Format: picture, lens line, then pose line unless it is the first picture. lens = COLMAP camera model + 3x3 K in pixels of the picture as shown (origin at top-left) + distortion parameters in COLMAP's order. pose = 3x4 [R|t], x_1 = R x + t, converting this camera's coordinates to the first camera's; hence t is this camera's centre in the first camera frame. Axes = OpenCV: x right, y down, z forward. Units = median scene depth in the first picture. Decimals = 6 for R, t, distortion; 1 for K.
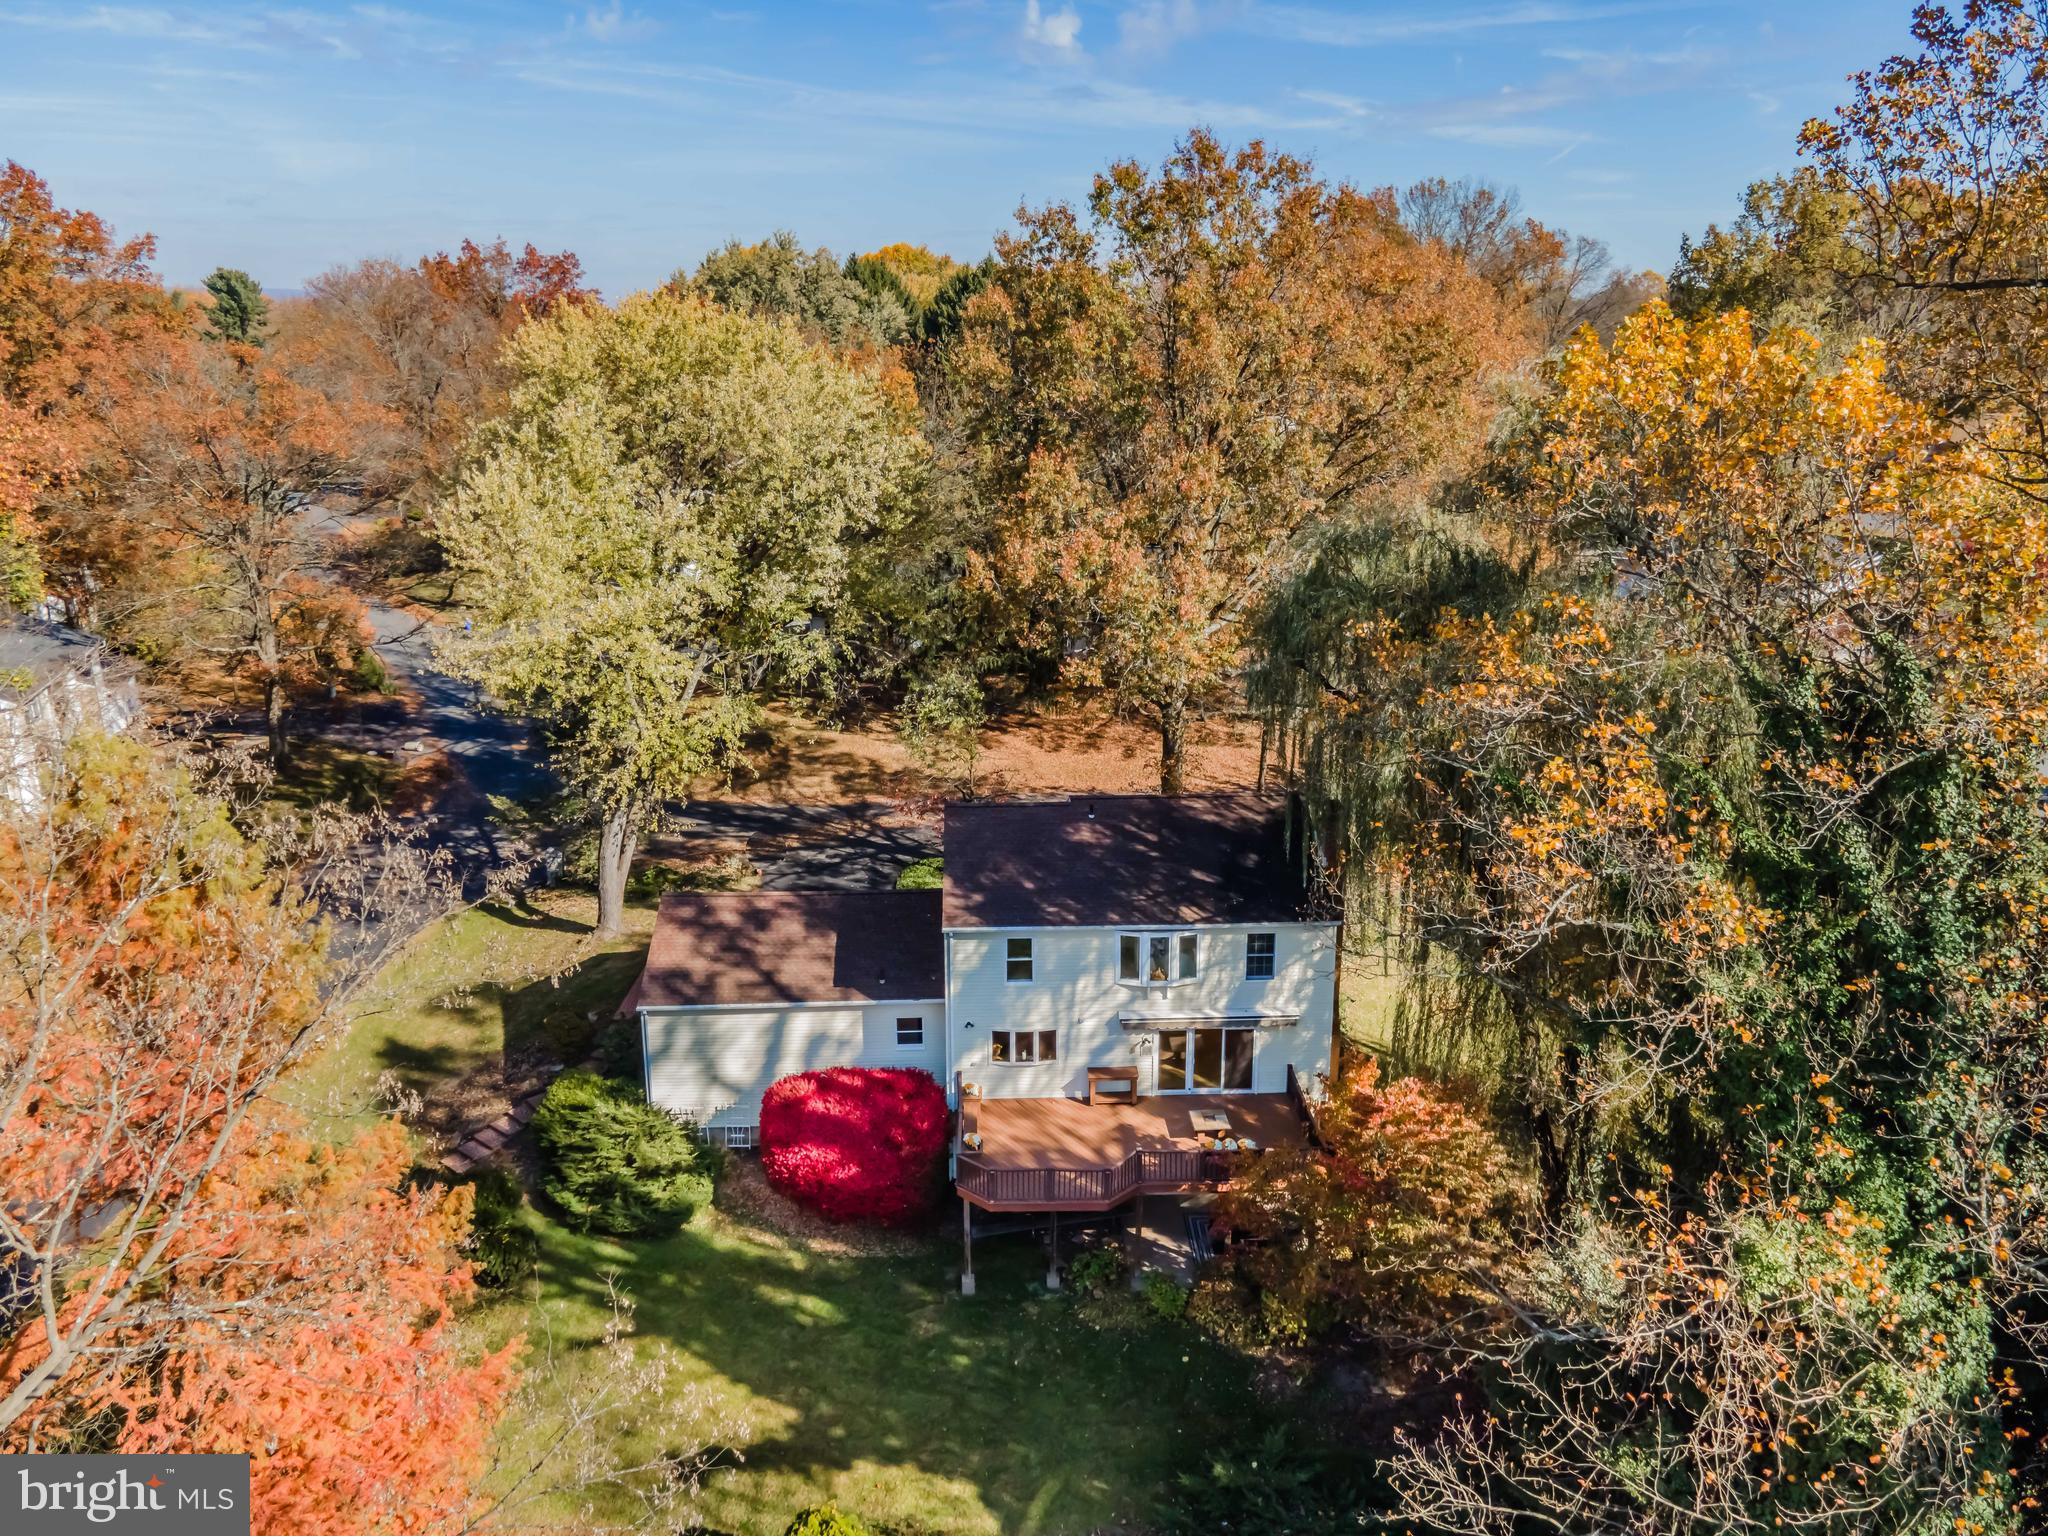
lens RADIAL K [[1512.7, 0, 981.2], [0, 1512.7, 774.4], [0, 0, 1]] dist [0.118533, 0.001481]
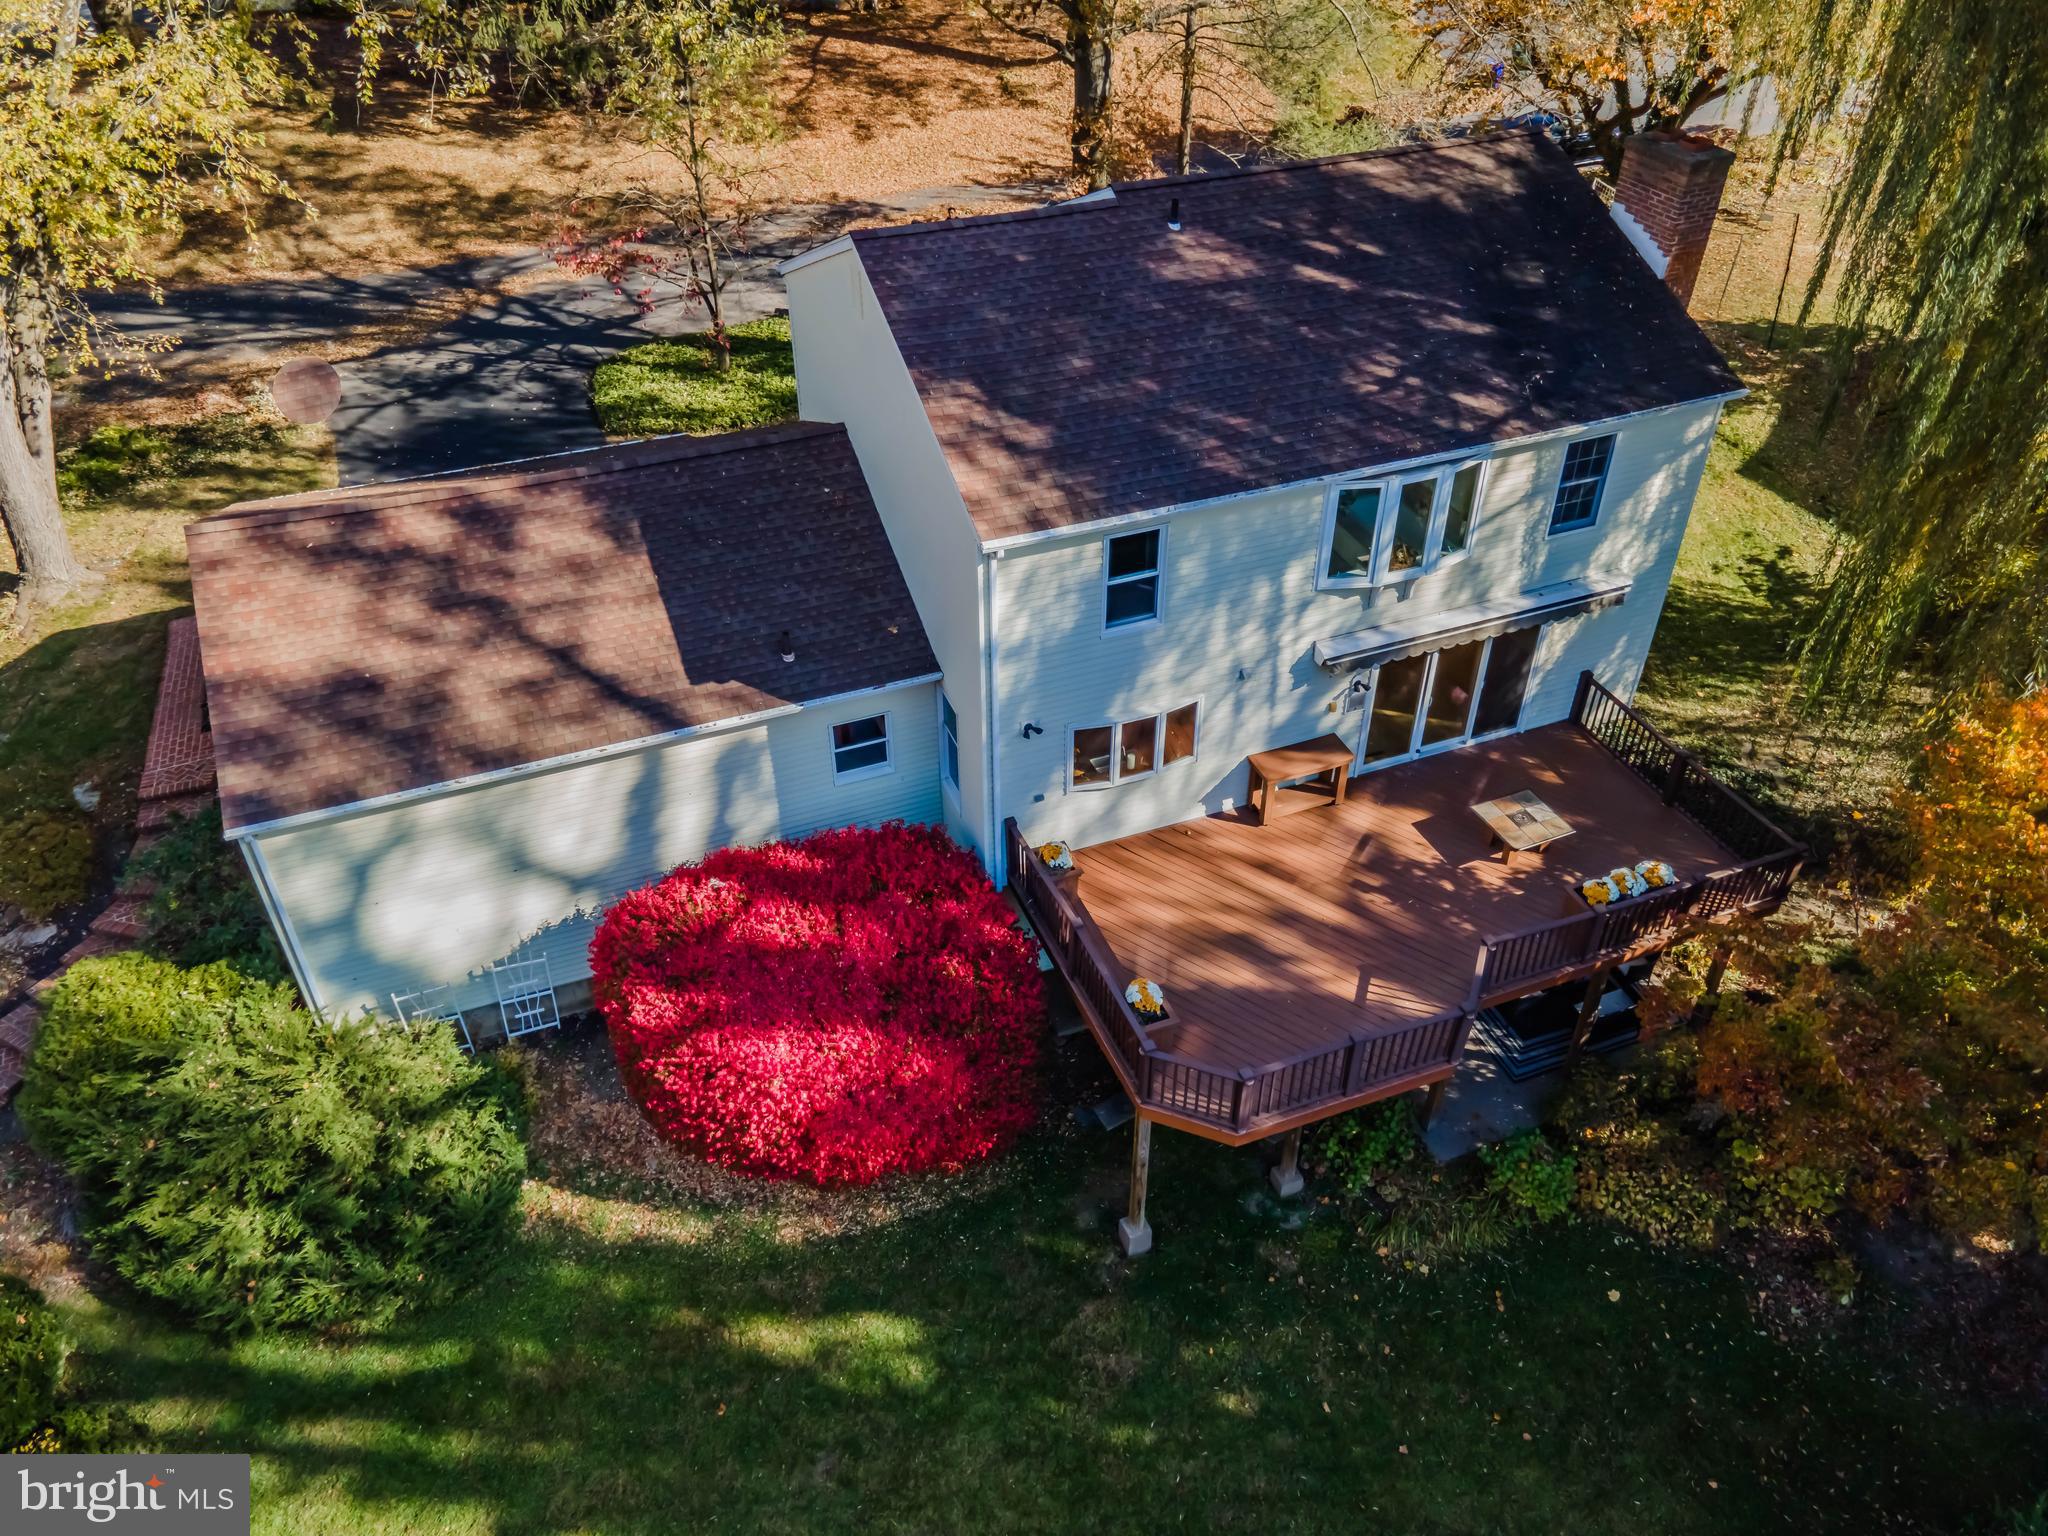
lens RADIAL K [[1459.9, 0, 1016.2], [0, 1459.9, 755.0], [0, 0, 1]] dist [-0.005506, 0.041650]
pose [[0.932760, -0.209735, 0.293207, -0.141174], [0.089308, 0.922423, 0.375713, 0.006014], [-0.349262, -0.324265, 0.879130, 0.603160]]
